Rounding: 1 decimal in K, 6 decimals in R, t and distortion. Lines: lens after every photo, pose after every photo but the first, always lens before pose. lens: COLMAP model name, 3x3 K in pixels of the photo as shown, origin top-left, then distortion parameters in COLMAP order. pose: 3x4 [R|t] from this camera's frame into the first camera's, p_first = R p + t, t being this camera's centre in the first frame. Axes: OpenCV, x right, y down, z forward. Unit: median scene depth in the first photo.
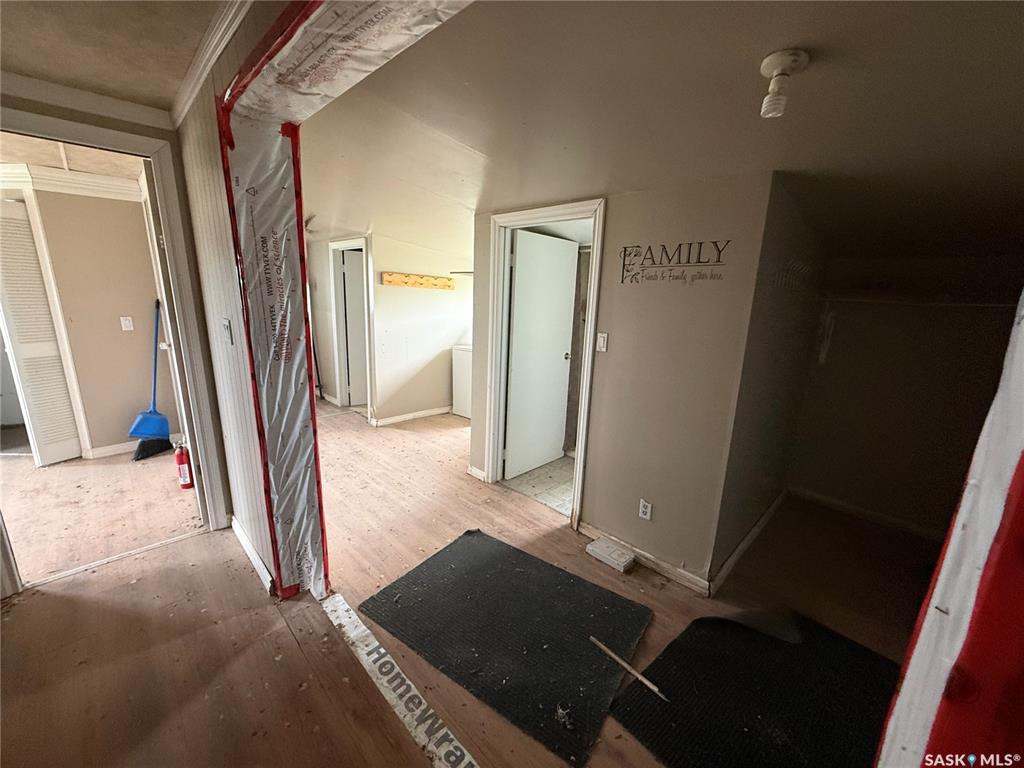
lens RADIAL K [[410.3, 0, 511.0], [0, 410.3, 384.1], [0, 0, 1]] dist [0.006604, 0.000279]
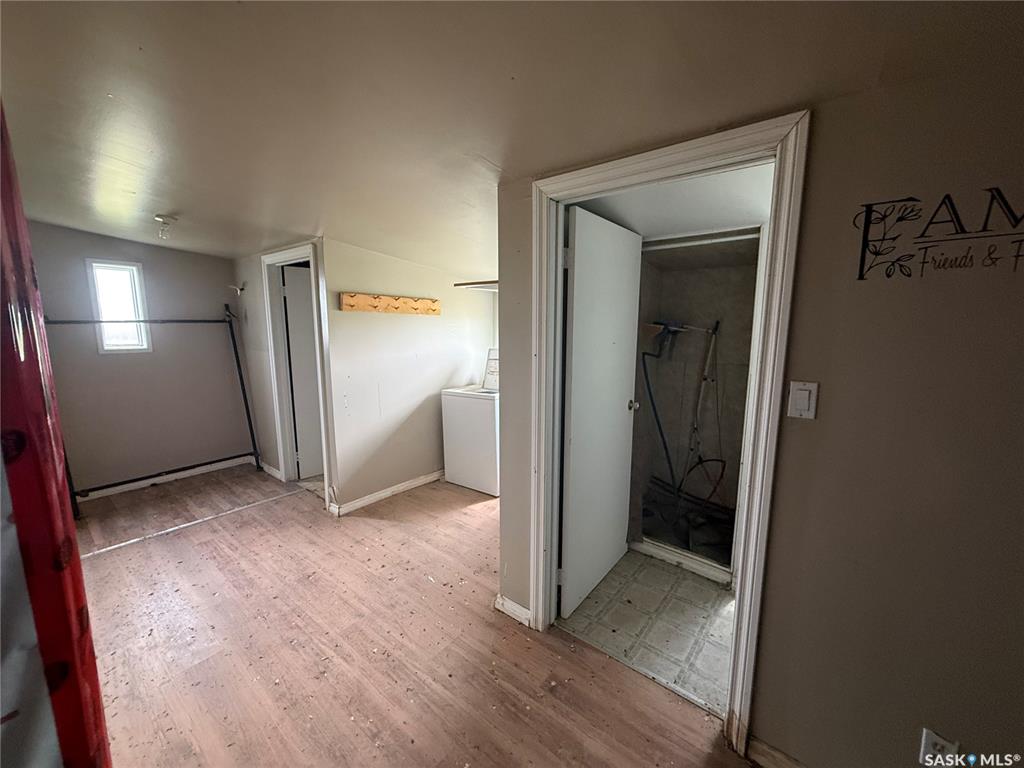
lens RADIAL K [[410.3, 0, 511.0], [0, 410.3, 385.5], [0, 0, 1]] dist [0.006604, 0.000279]
pose [[0.994540, -0.051321, 0.090865, -0.116205], [0.056411, 0.996927, -0.054361, -0.074133], [-0.087796, 0.059190, 0.994378, 0.350147]]
